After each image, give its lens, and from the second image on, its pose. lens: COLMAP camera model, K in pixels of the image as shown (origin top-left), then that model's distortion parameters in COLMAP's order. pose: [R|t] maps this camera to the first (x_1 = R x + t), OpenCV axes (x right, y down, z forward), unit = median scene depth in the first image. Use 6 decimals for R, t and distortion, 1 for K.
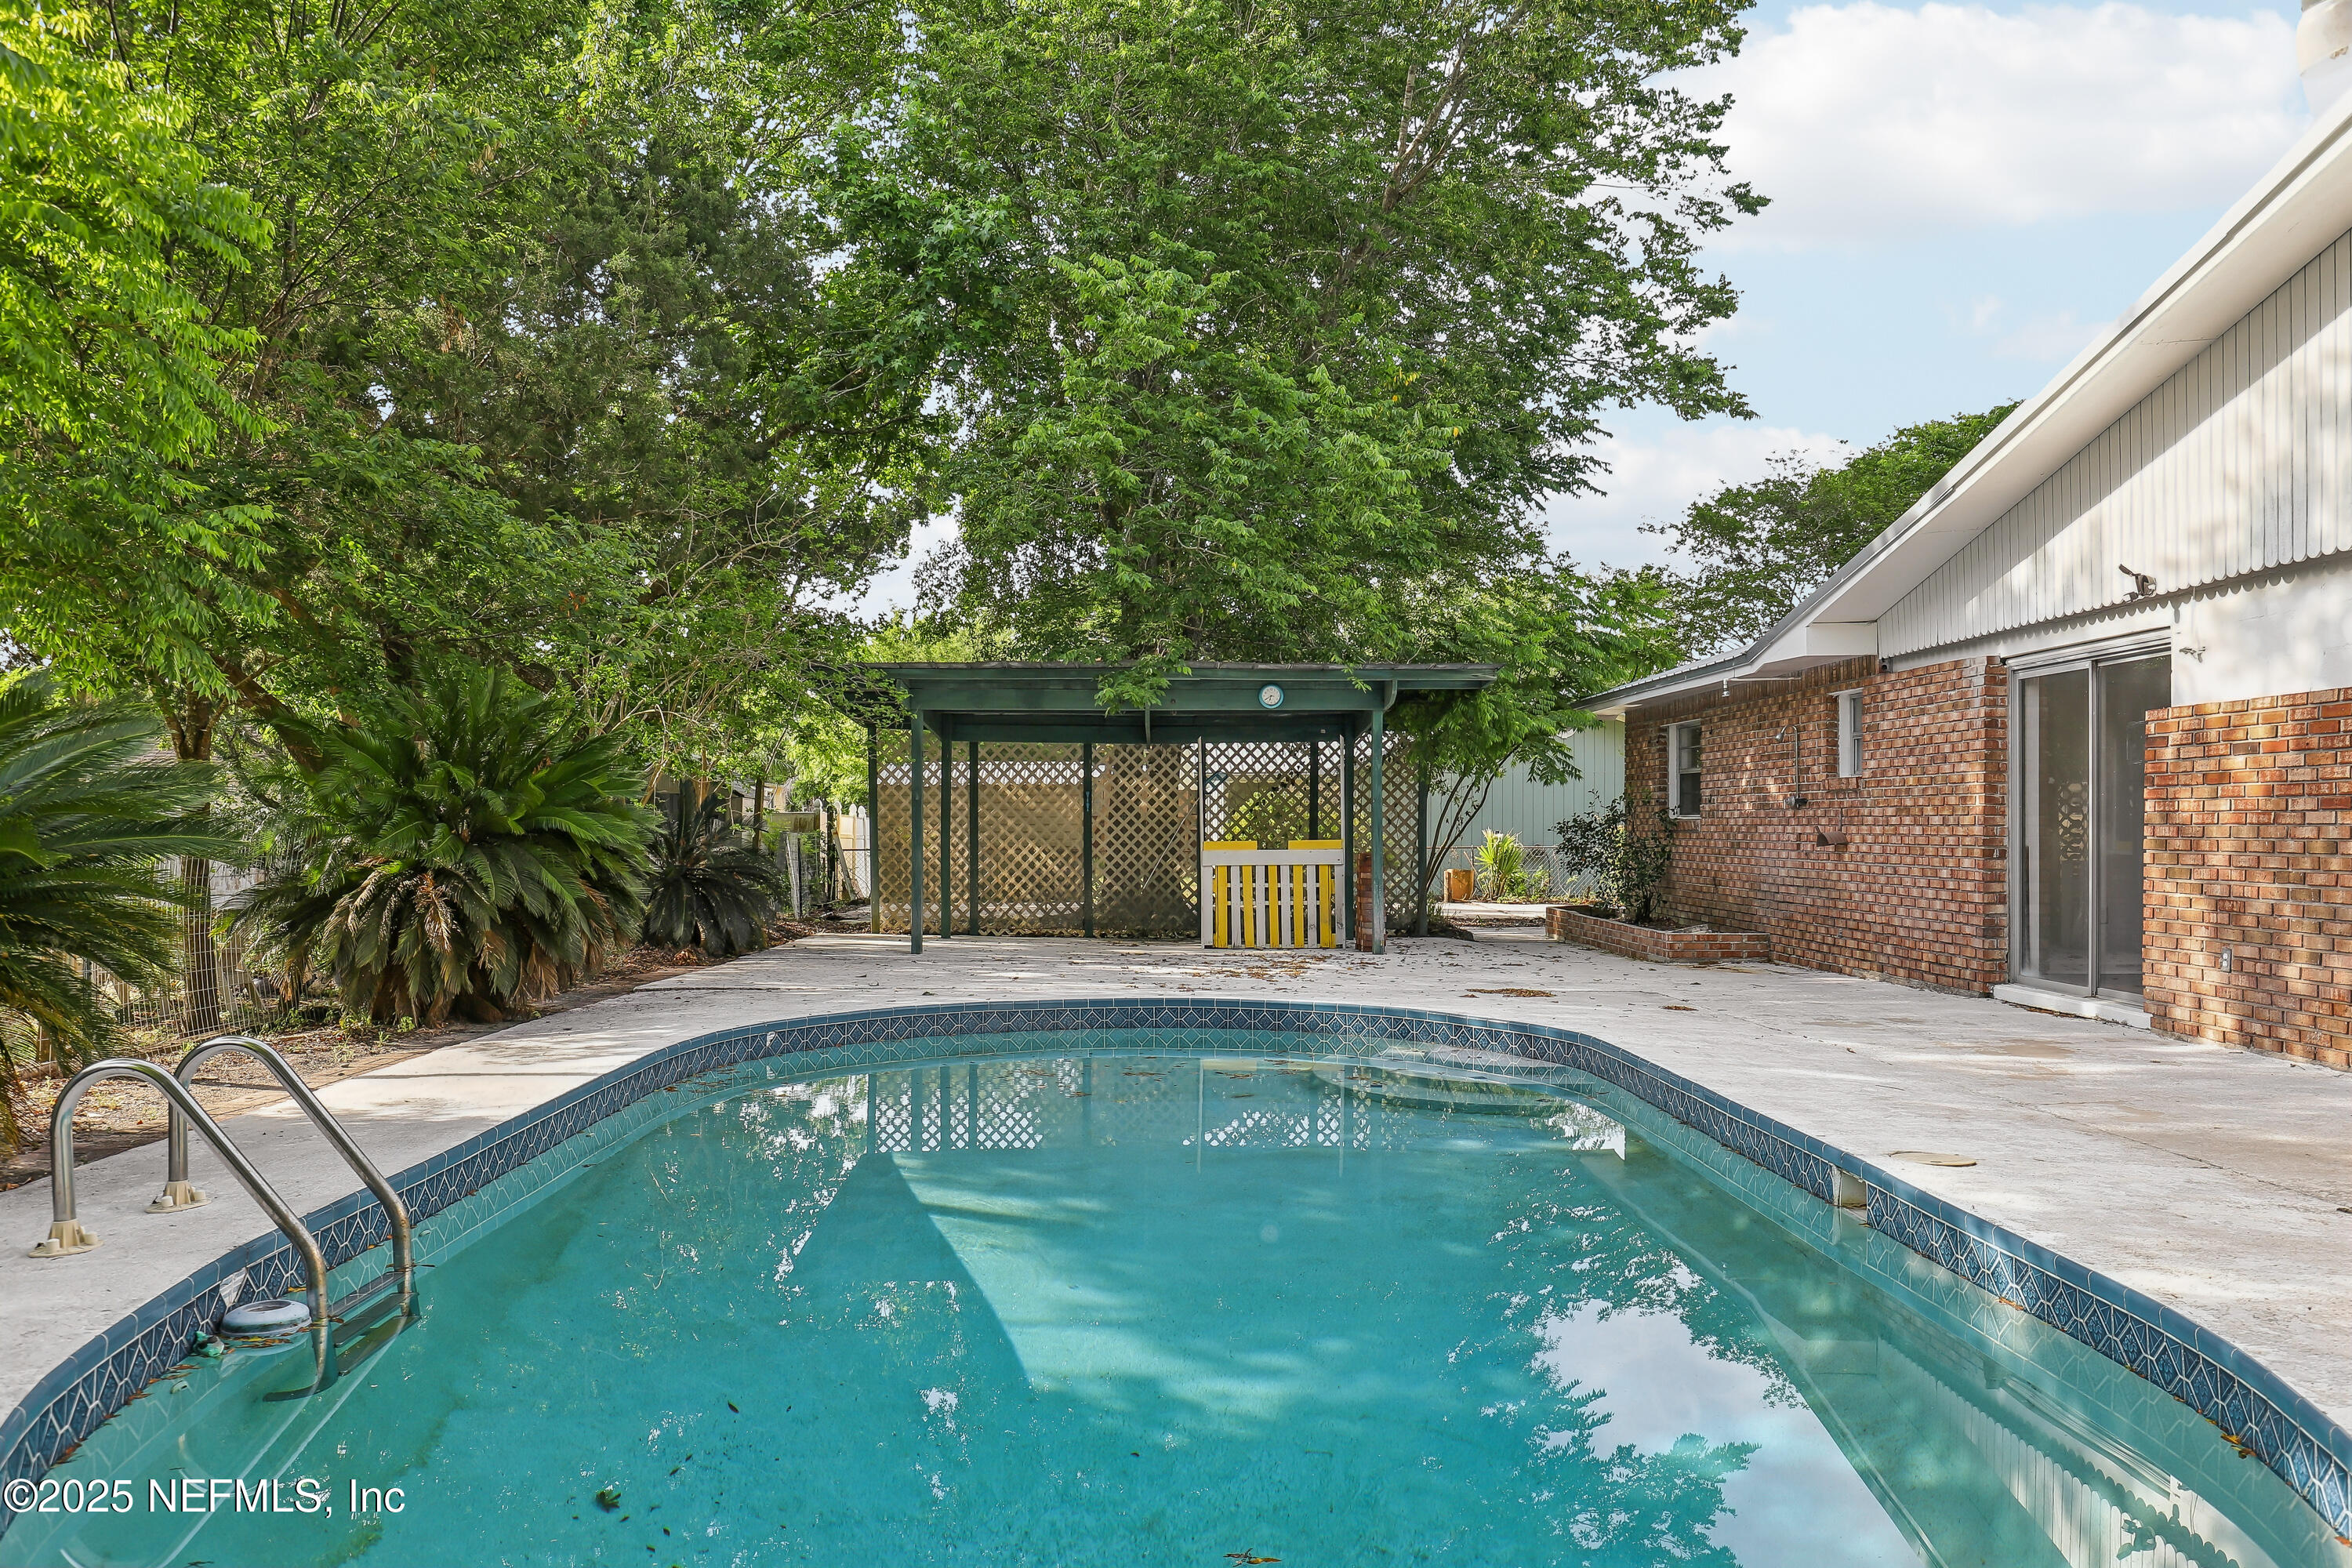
lens RADIAL K [[1768.1, 0, 1174.8], [0, 1768.1, 814.8], [0, 0, 1]] dist [-0.001836, -0.004286]
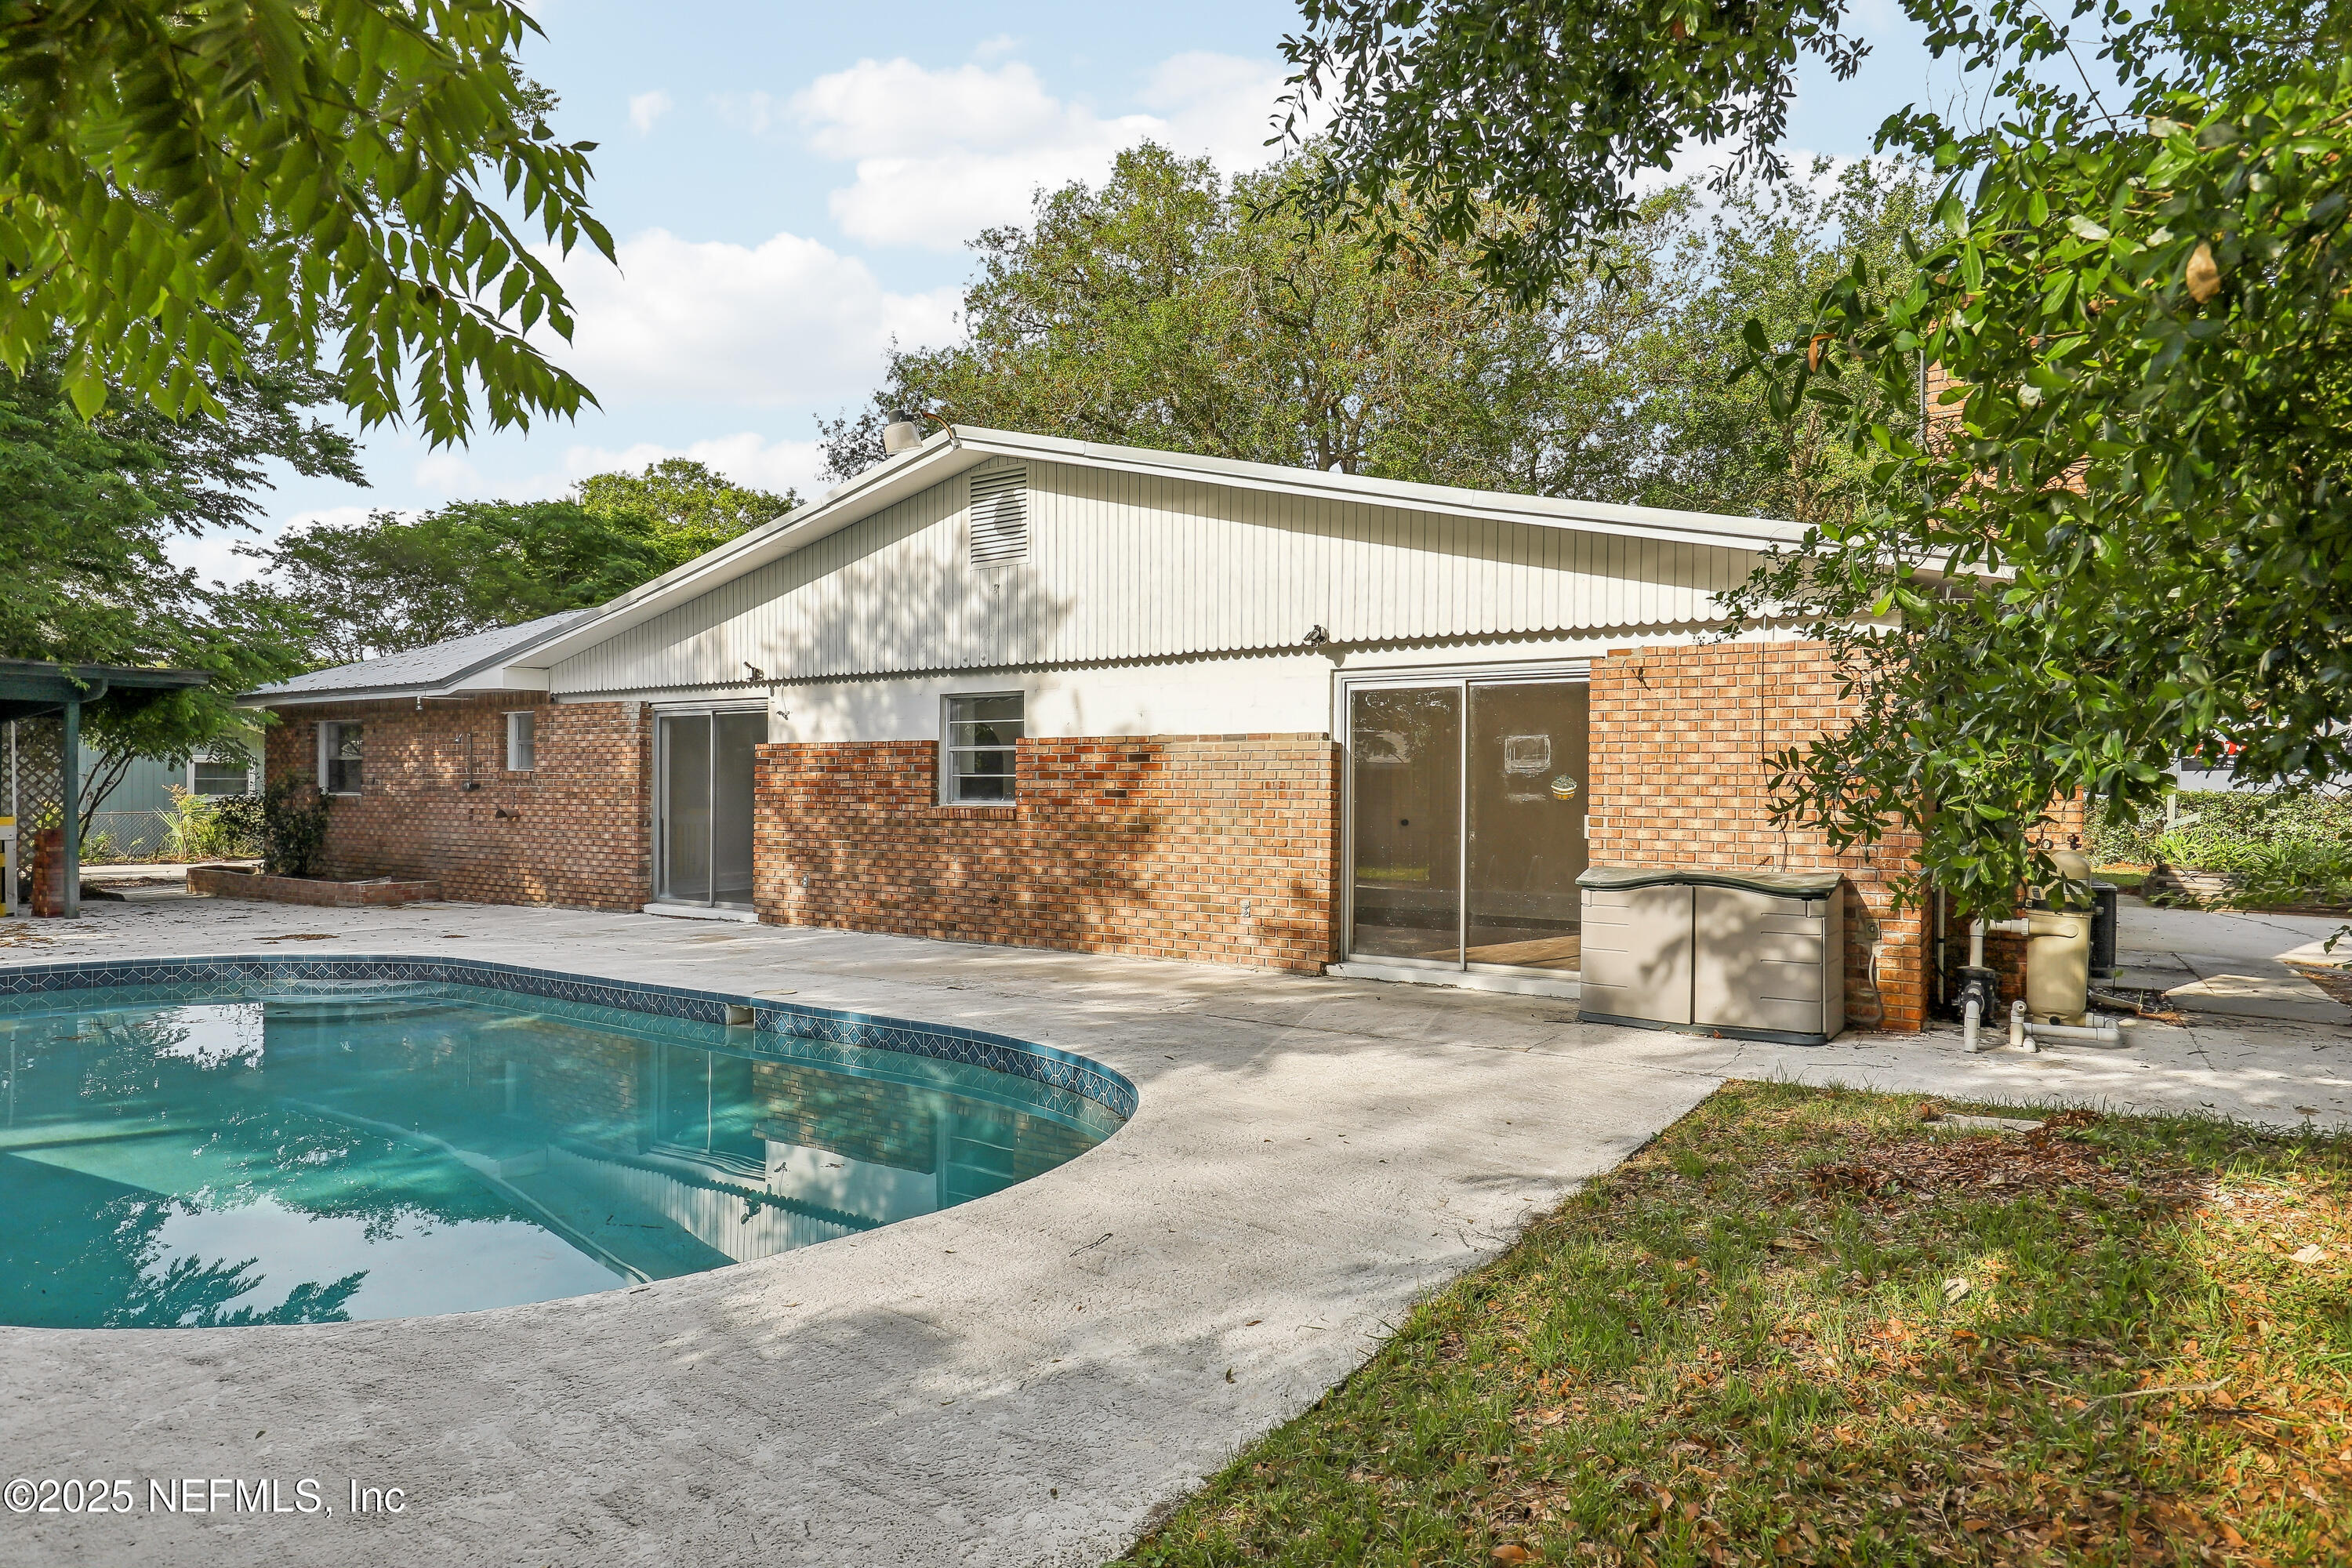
lens RADIAL K [[1349.4, 0, 1176.0], [0, 1349.4, 784.0], [0, 0, 1]] dist [-0.001131, -0.000432]
pose [[0.570454, 0.001667, 0.821328, -0.247215], [-0.007805, 0.999964, 0.003392, -0.020088], [-0.821292, -0.008345, 0.570447, -0.094667]]
